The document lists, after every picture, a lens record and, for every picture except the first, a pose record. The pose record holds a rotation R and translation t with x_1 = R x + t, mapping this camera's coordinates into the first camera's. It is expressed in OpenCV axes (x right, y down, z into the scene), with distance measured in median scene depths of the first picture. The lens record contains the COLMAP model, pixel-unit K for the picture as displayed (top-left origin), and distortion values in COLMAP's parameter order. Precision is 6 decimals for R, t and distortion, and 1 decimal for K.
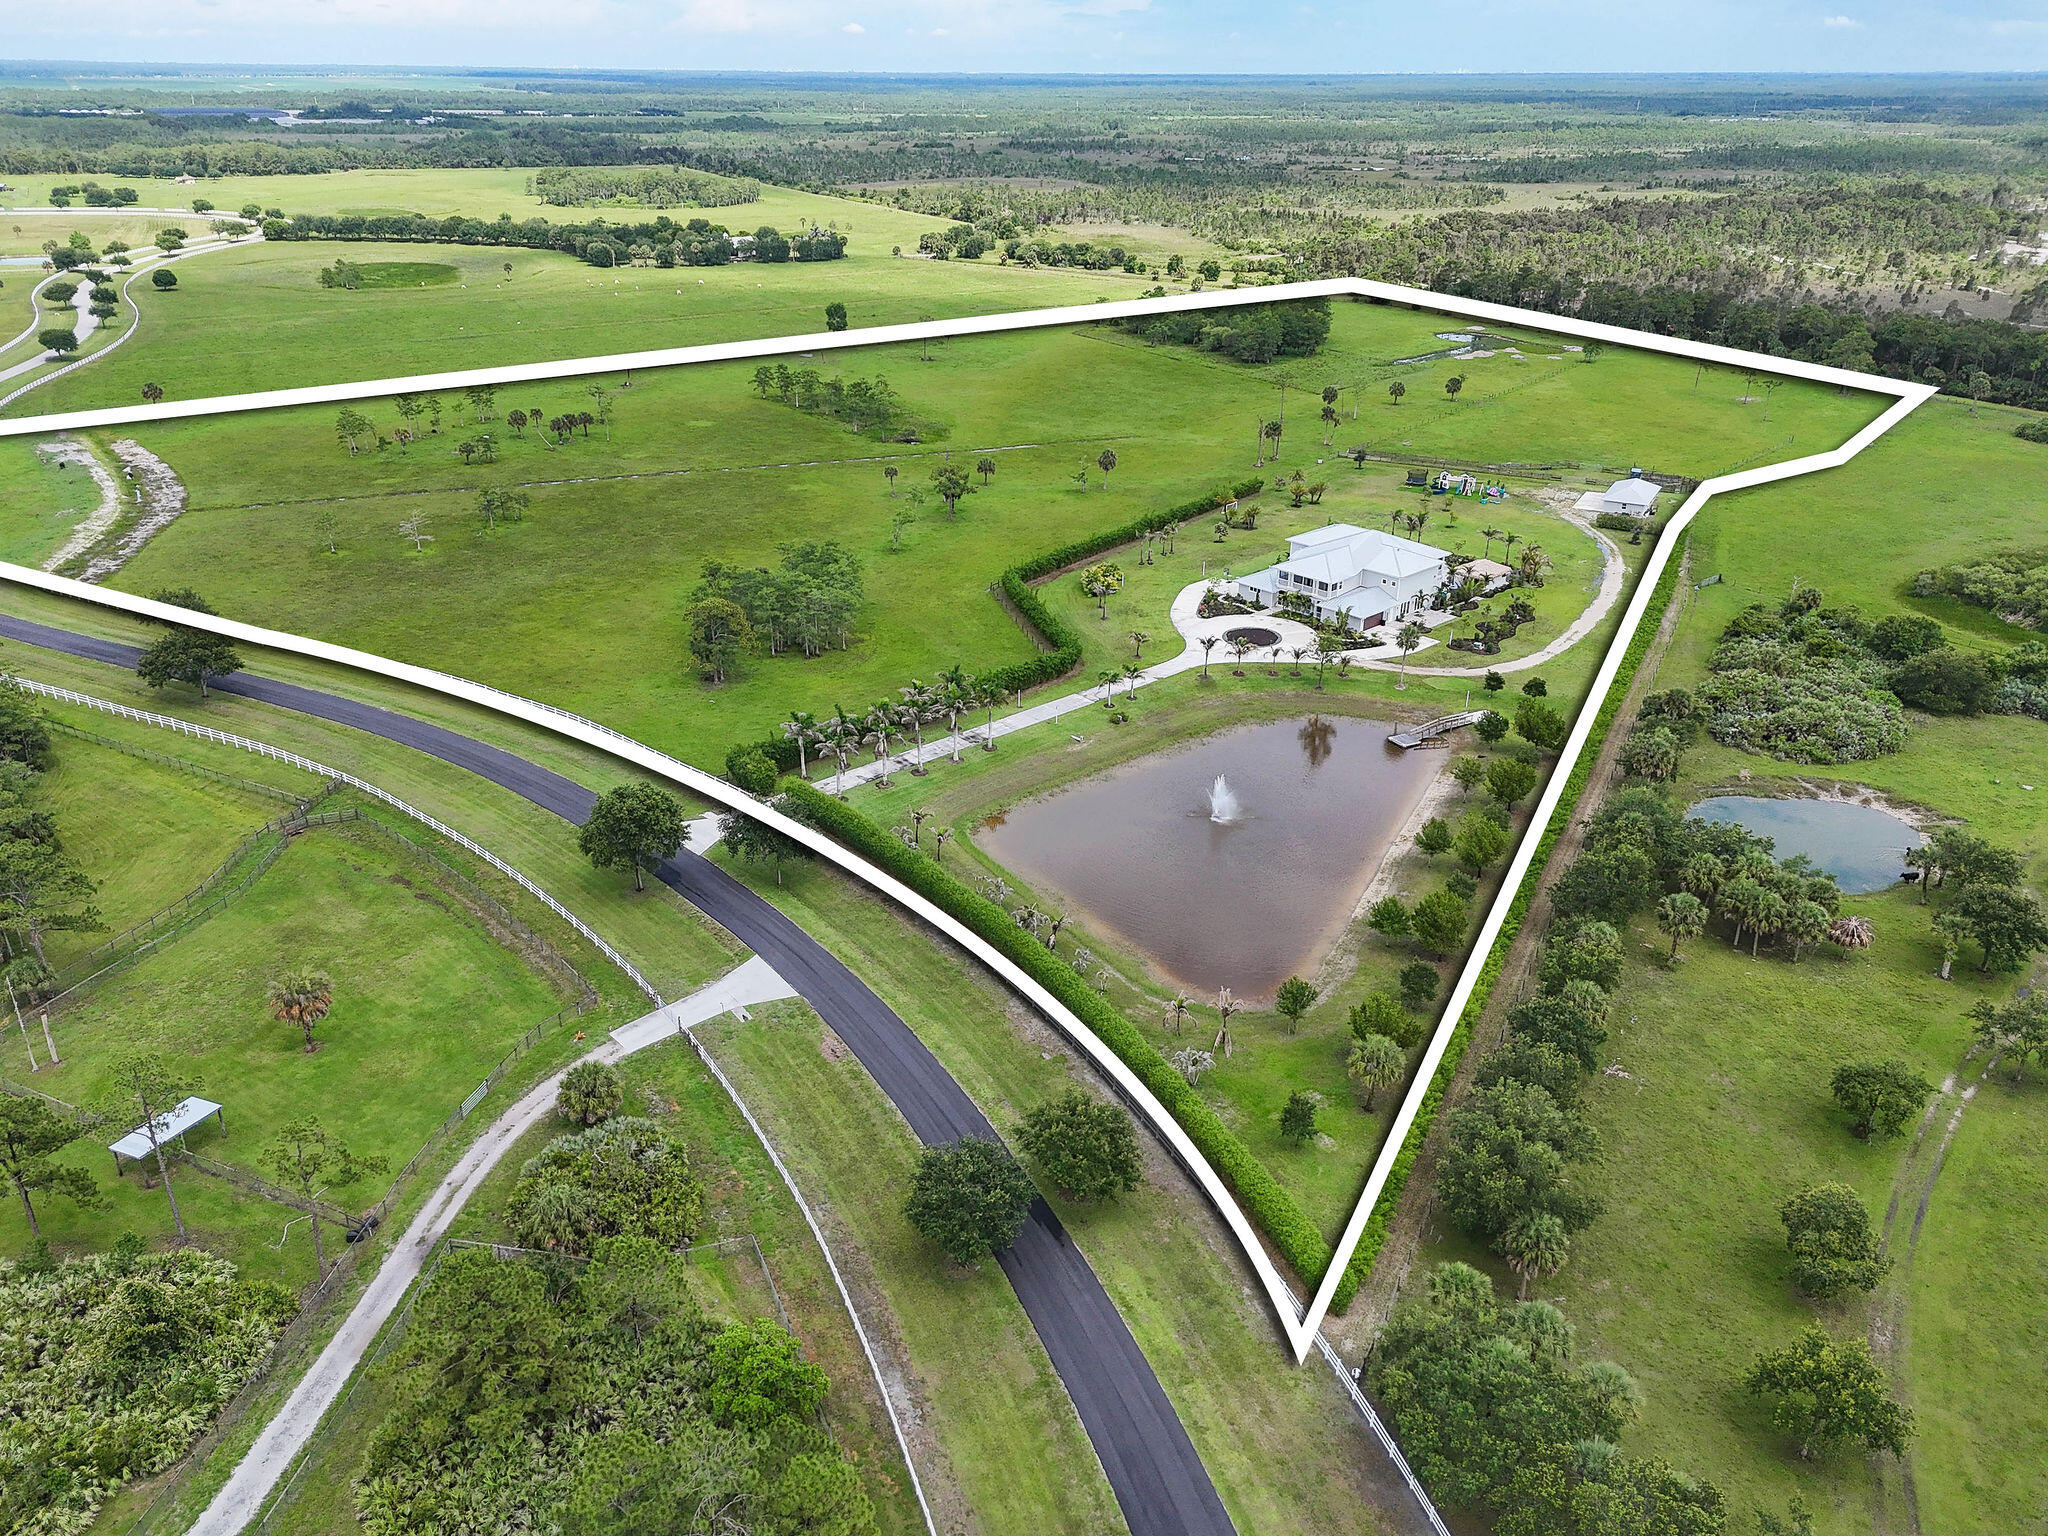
lens RADIAL K [[1539.7, 0, 1013.2], [0, 1539.7, 765.7], [0, 0, 1]] dist [0.052377, -0.003831]
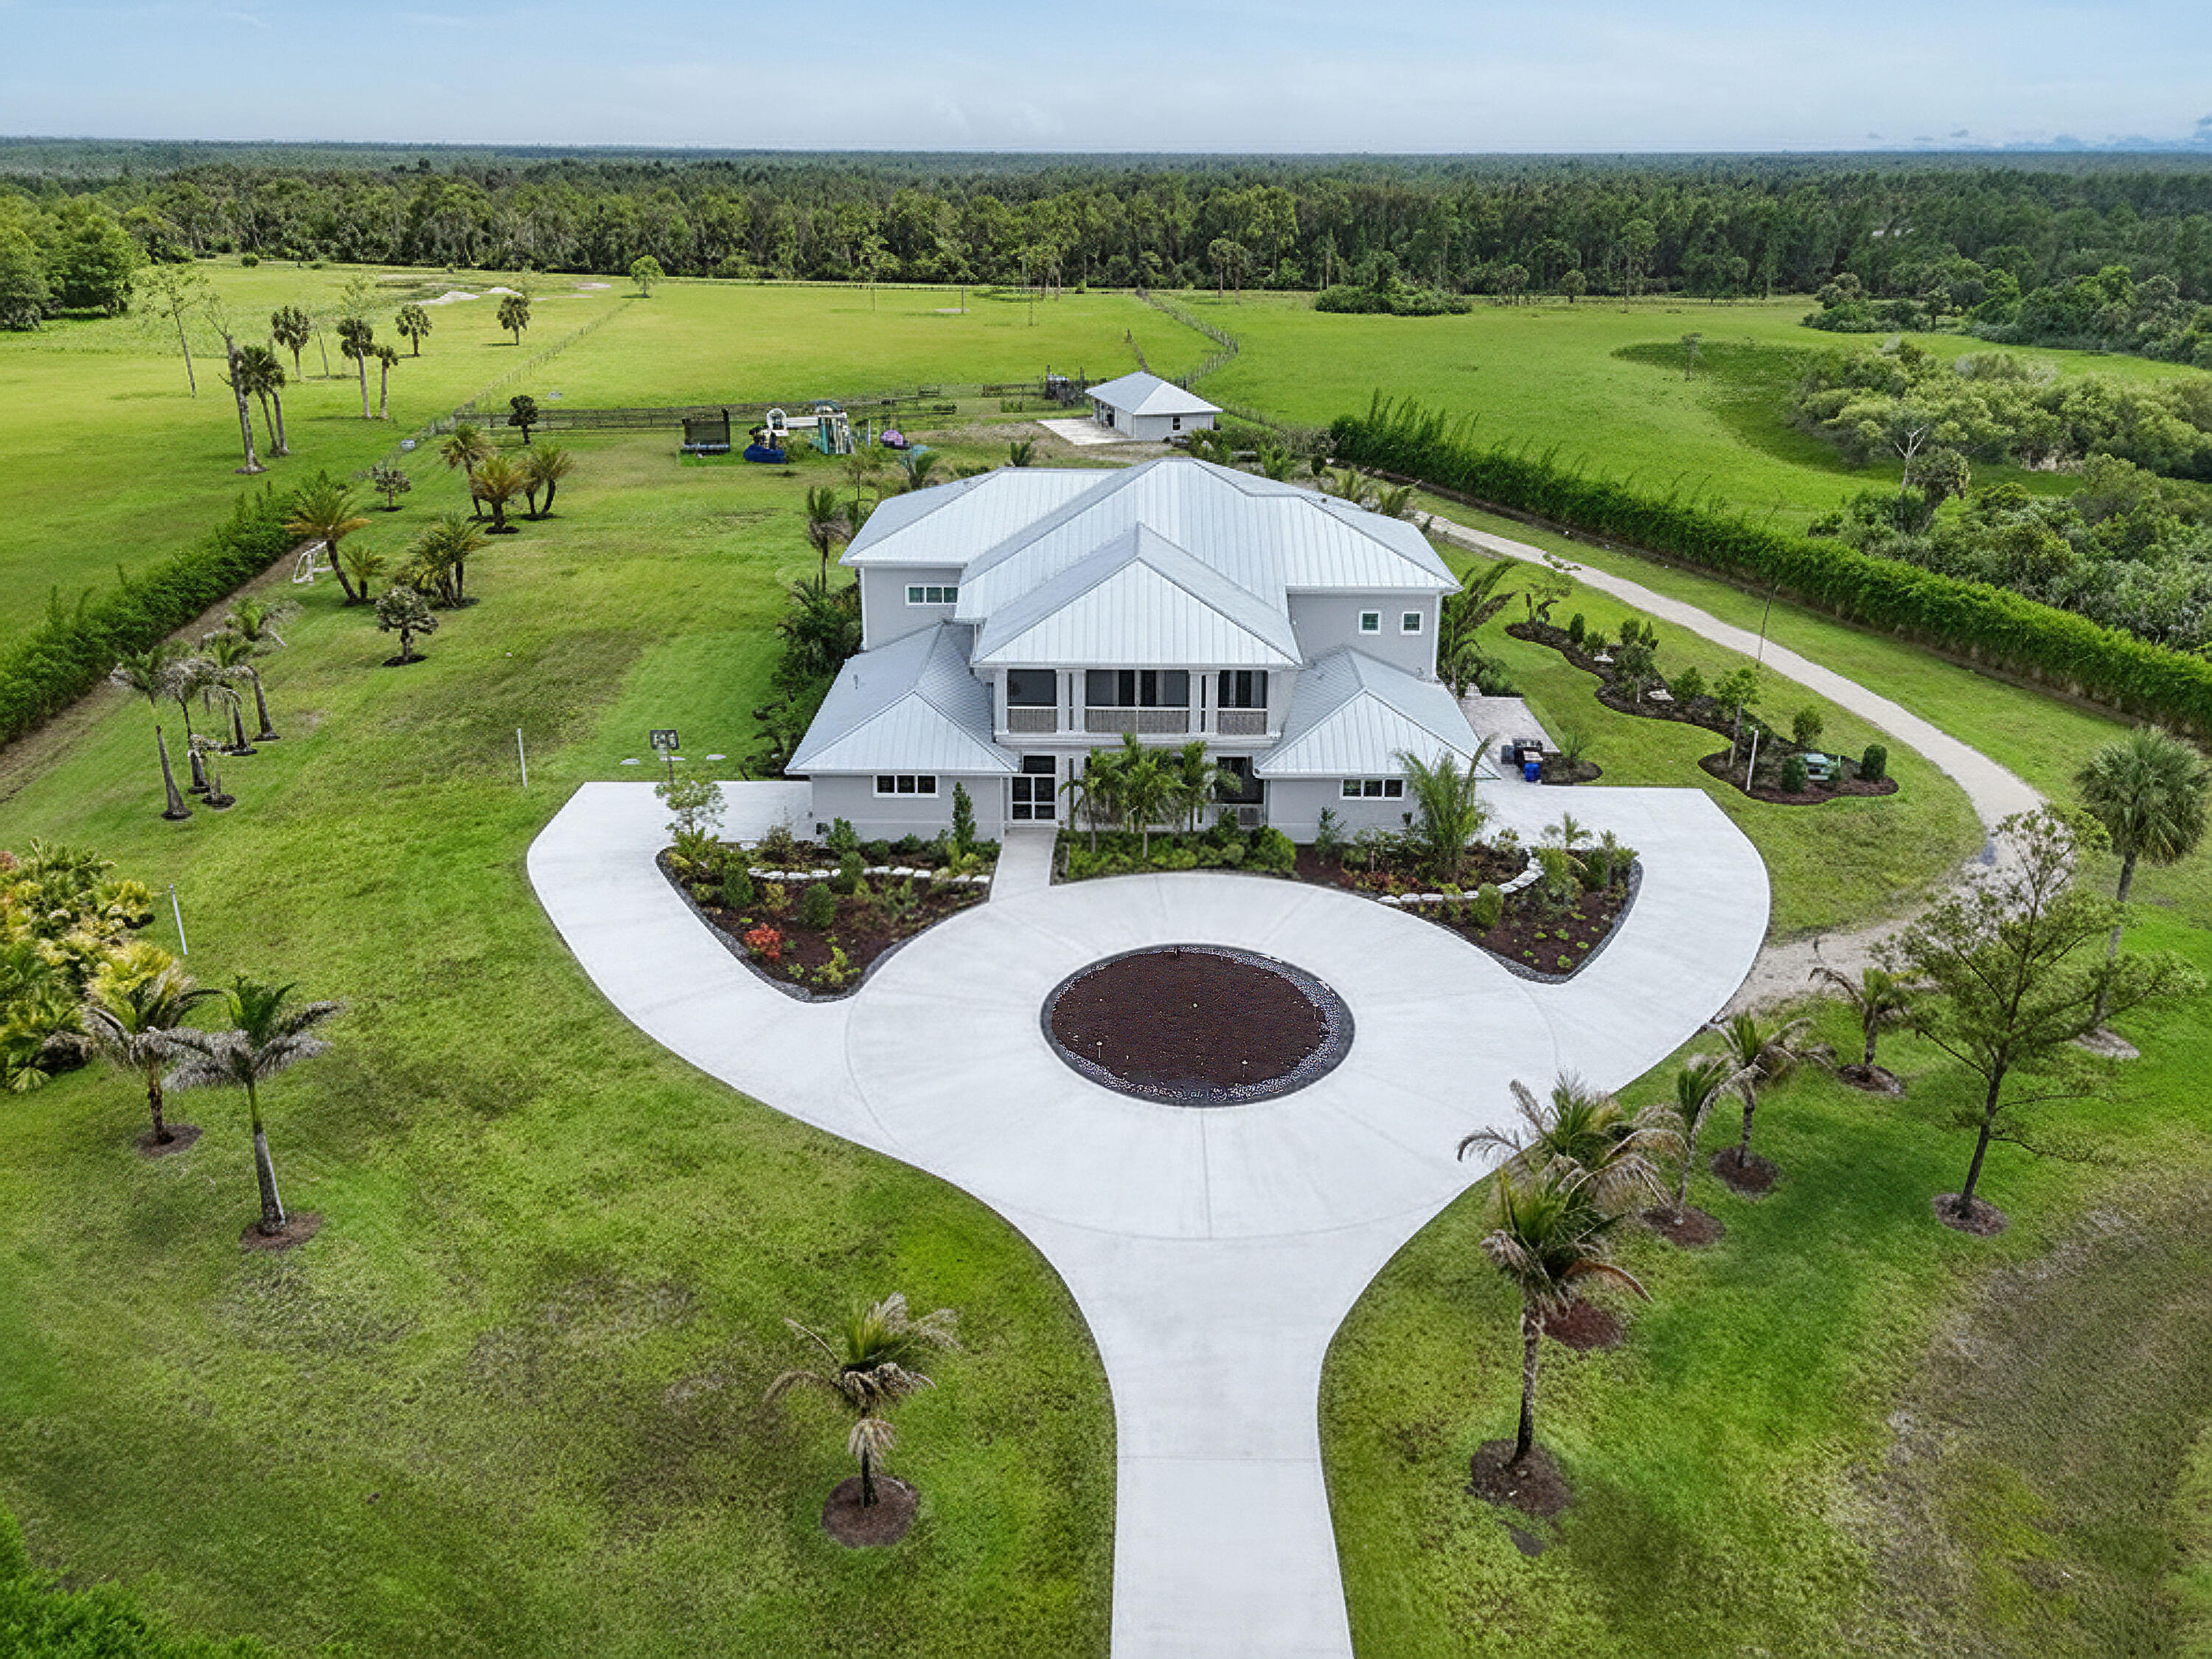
lens RADIAL K [[1663.0, 0, 1094.3], [0, 1663.0, 827.0], [0, 0, 1]] dist [0.052377, -0.003831]
pose [[0.692597, -0.271838, 0.668142, 0.017086], [0.300720, 0.950752, 0.075093, -0.119715], [-0.655650, 0.148914, 0.740235, 0.820648]]
